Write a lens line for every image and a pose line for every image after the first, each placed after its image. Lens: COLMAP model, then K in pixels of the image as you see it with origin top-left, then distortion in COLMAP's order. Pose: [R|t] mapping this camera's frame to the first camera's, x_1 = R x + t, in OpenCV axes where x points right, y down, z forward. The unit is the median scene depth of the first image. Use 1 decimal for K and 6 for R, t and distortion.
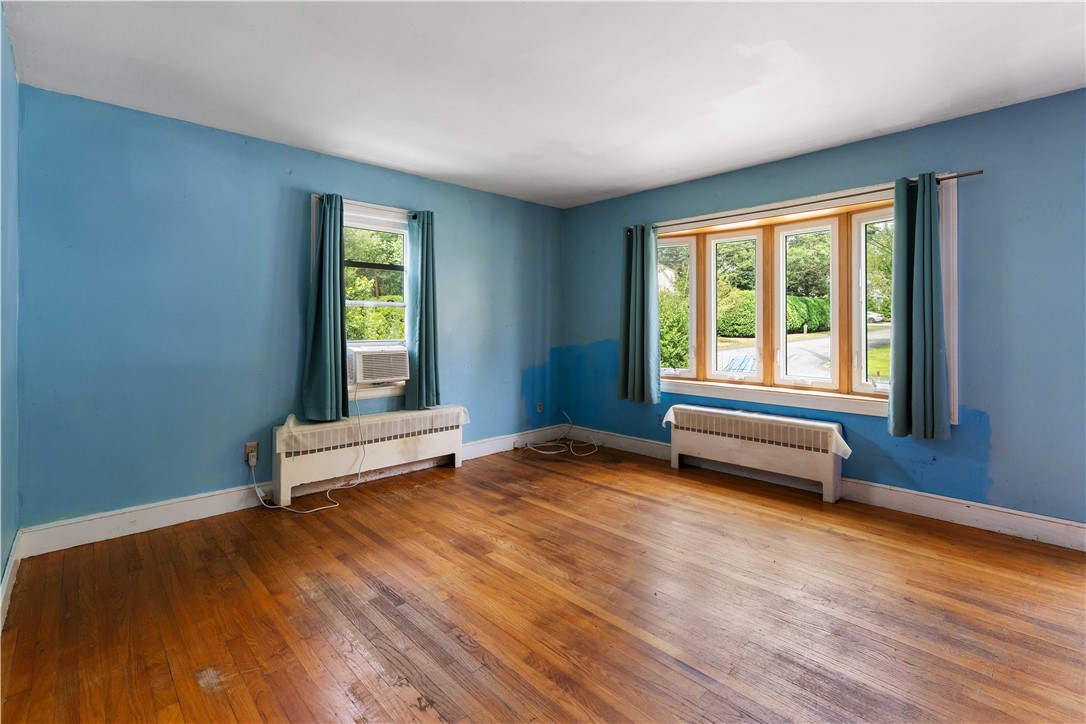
lens RADIAL K [[502.5, 0, 541.1], [0, 502.5, 333.2], [0, 0, 1]] dist [0.000374, -0.000272]
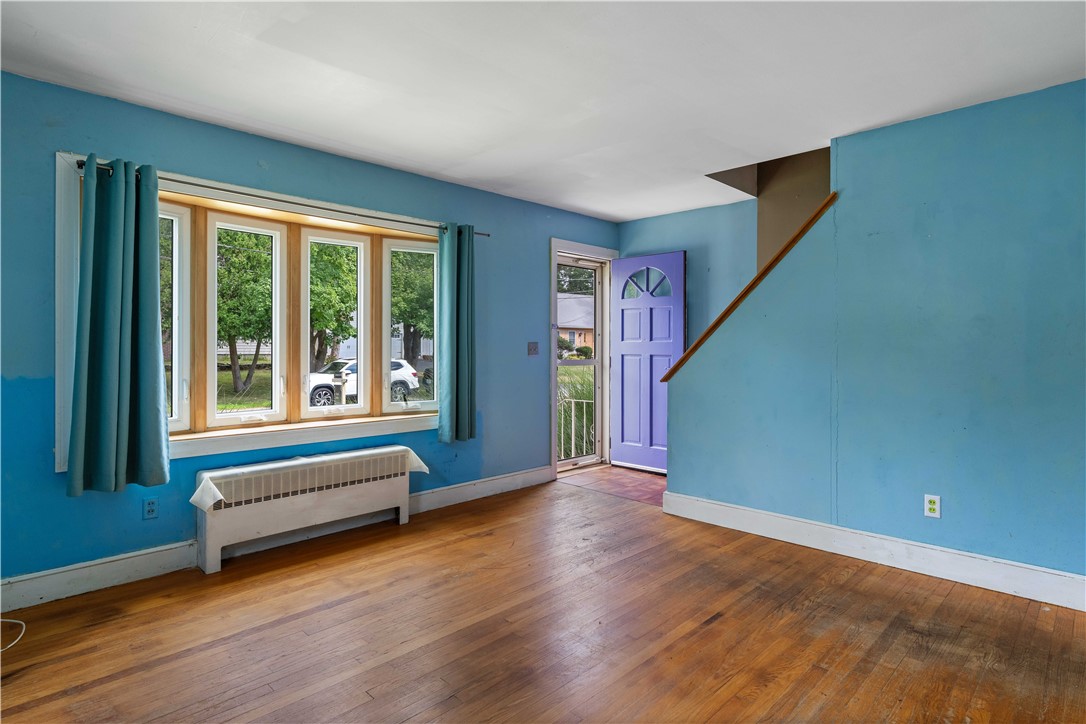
lens RADIAL K [[577.8, 0, 542.5], [0, 577.8, 352.9], [0, 0, 1]] dist [-0.003869, -0.000699]
pose [[-0.030832, 0.000188, 0.999525, -0.553537], [0.020351, 0.999793, 0.000440, 0.001018], [-0.999317, 0.020355, -0.030830, 0.717942]]
